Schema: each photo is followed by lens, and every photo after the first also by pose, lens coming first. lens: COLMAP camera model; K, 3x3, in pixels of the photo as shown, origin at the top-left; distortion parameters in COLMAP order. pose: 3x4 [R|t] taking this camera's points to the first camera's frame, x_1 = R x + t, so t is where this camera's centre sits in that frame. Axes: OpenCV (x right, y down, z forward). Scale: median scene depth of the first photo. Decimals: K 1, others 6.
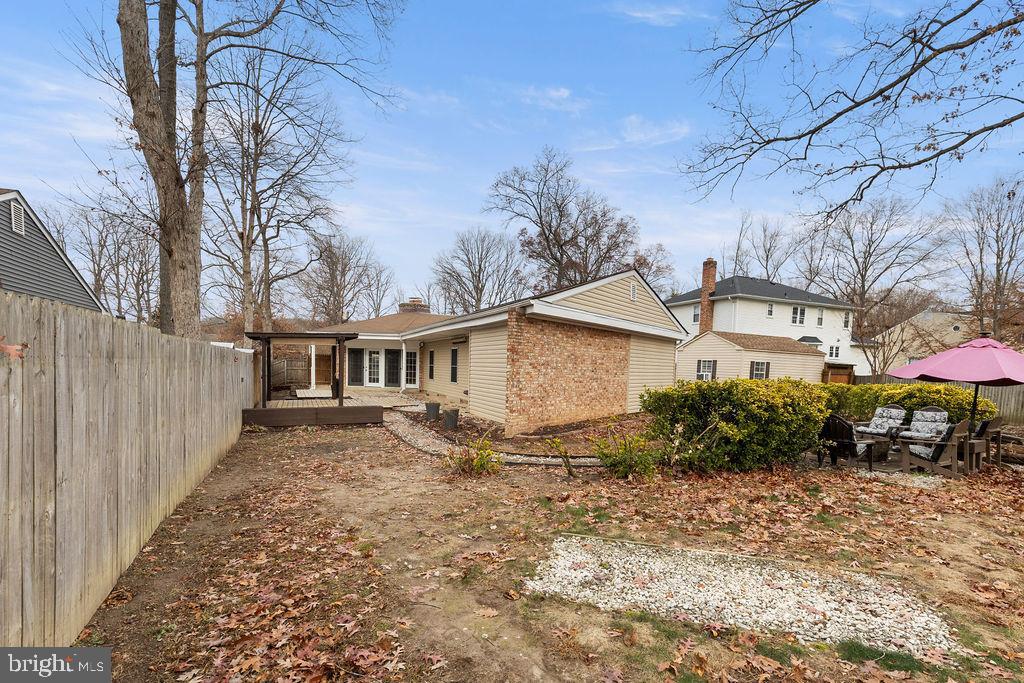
lens RADIAL K [[457.9, 0, 521.3], [0, 457.9, 399.7], [0, 0, 1]] dist [0.005541, 0.000793]
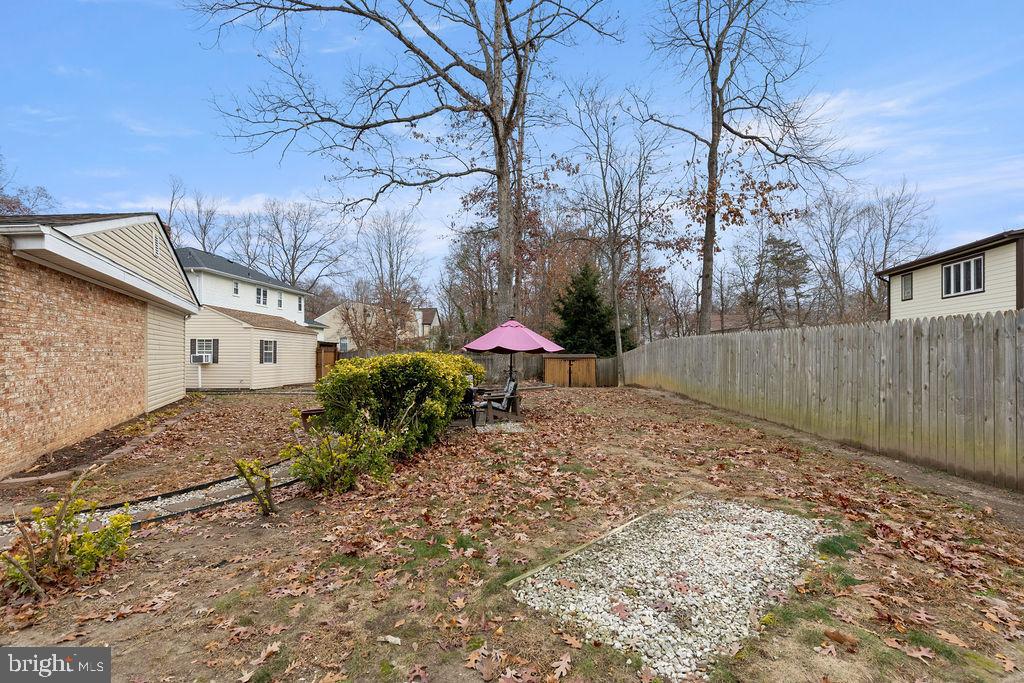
lens RADIAL K [[457.9, 0, 507.2], [0, 457.9, 351.8], [0, 0, 1]] dist [0.005541, 0.000793]
pose [[0.488861, -0.028104, 0.871909, -0.119794], [0.081233, 0.996605, -0.013422, -0.009316], [-0.868571, 0.077389, 0.489484, 0.160797]]
